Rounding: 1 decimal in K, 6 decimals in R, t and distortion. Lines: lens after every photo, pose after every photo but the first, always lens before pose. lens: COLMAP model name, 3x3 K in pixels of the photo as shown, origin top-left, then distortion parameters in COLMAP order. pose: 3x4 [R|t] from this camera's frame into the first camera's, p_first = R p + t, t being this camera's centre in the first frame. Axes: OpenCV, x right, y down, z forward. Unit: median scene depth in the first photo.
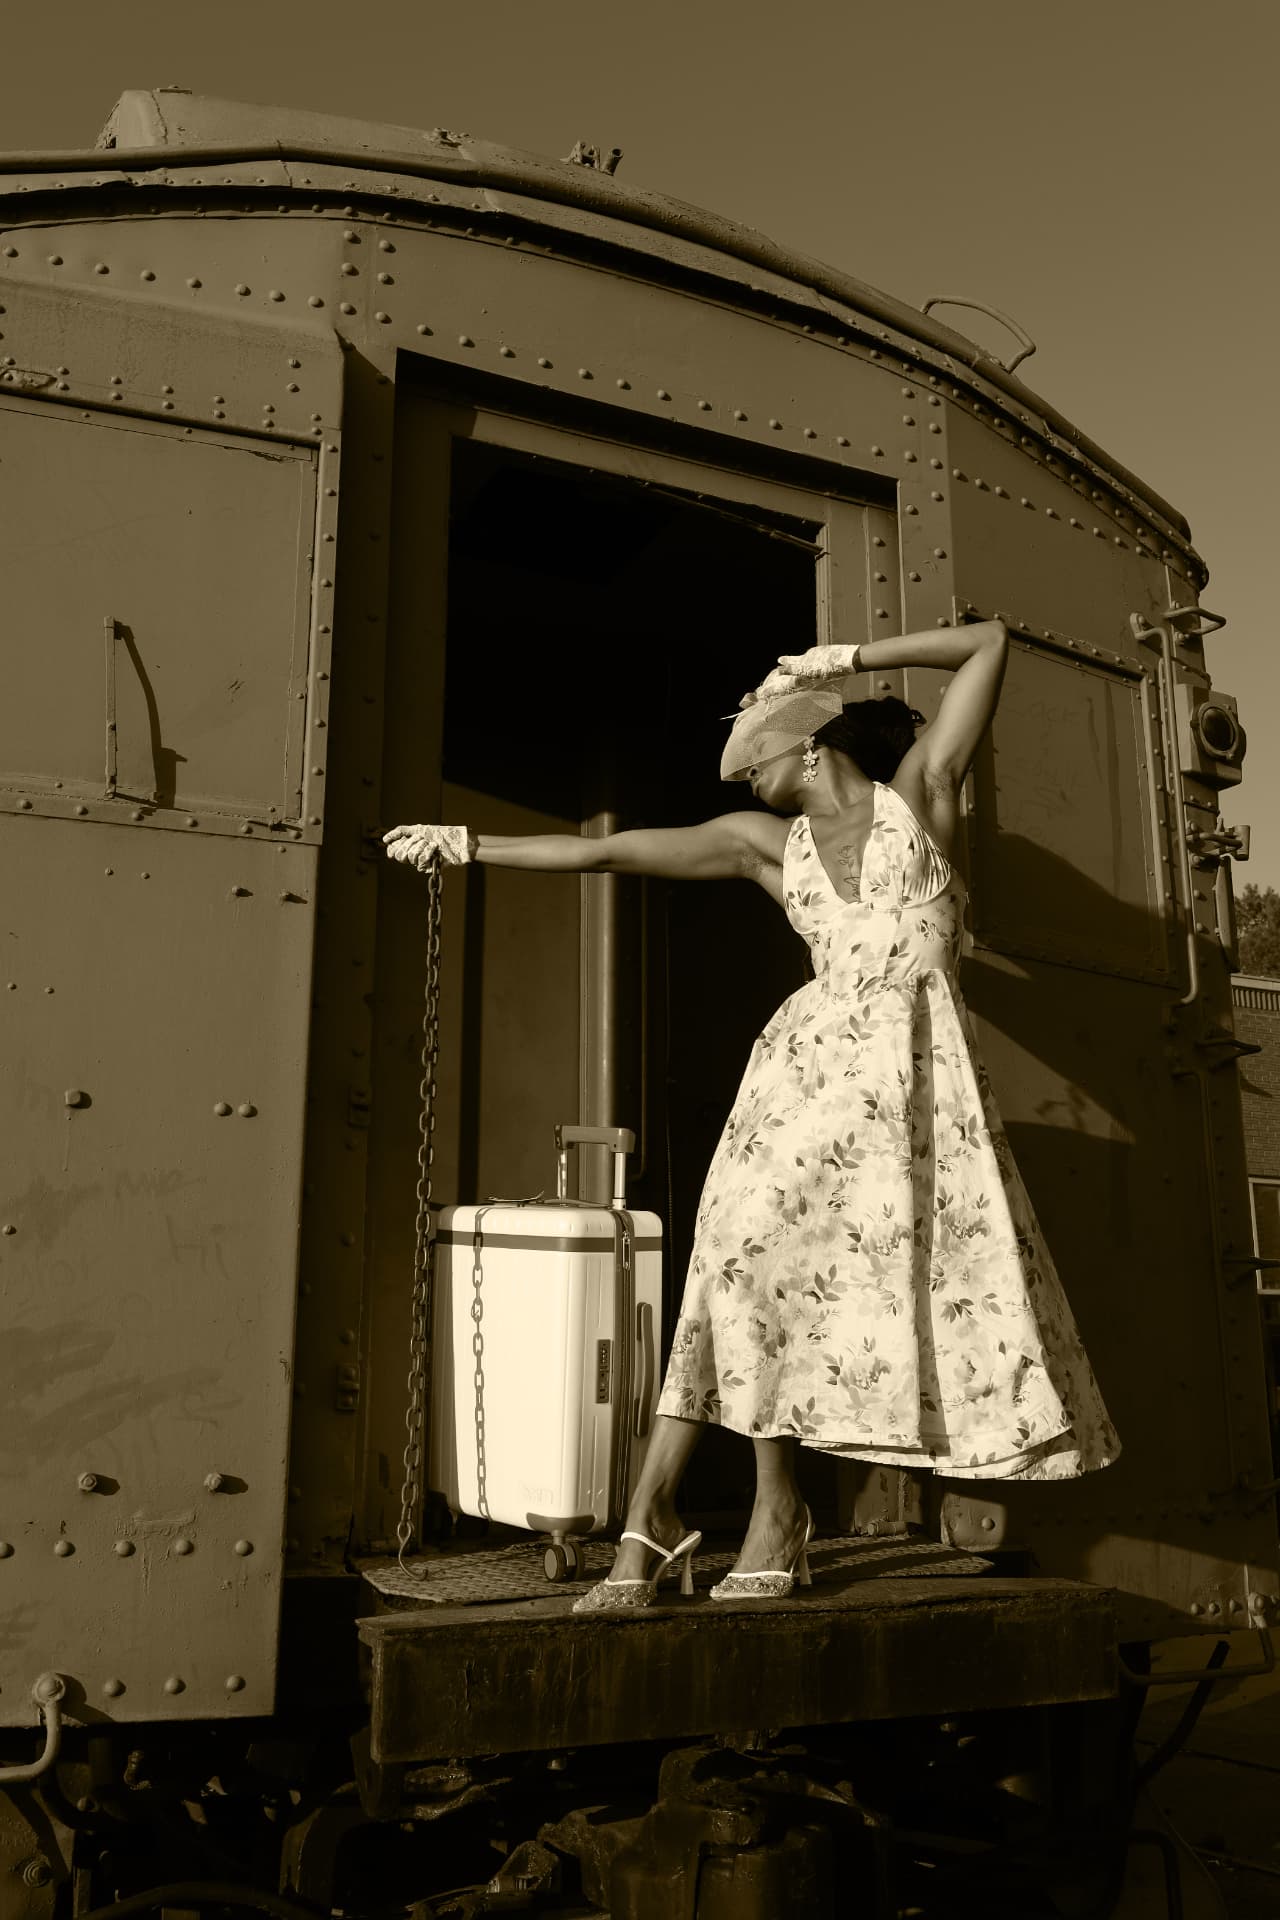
lens RADIAL K [[1799.6, 0, 636.8], [0, 1799.6, 965.2], [0, 0, 1]] dist [-0.008432, 0.000000]
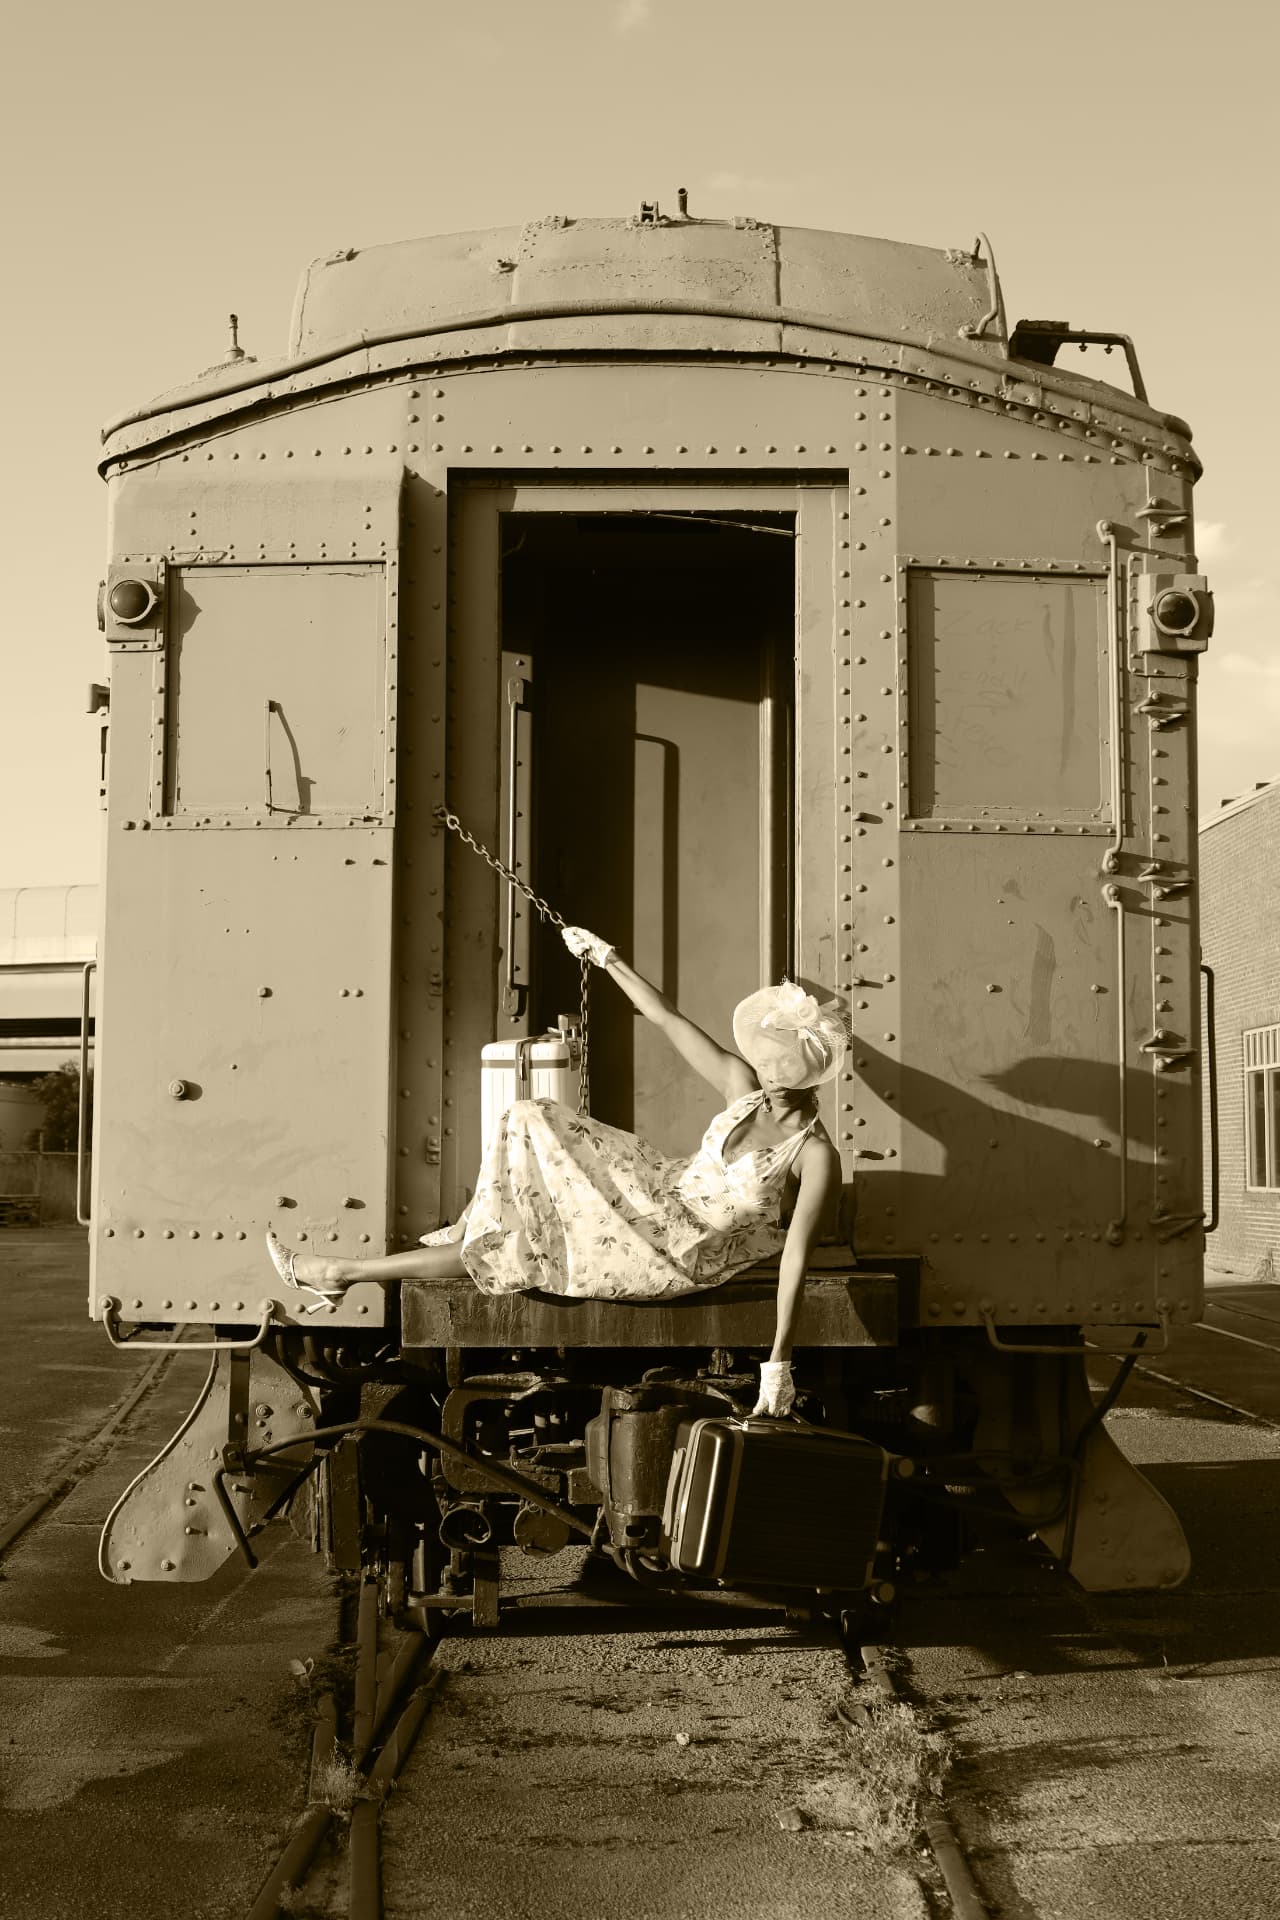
lens RADIAL K [[2413.5, 0, 644.4], [0, 2413.5, 965.6], [0, 0, 1]] dist [0.012064, 0.000000]
pose [[0.897092, -0.030357, -0.440800, 0.943579], [0.104822, 0.983778, 0.145579, -0.226653], [0.429230, -0.176804, 0.885721, -0.827303]]
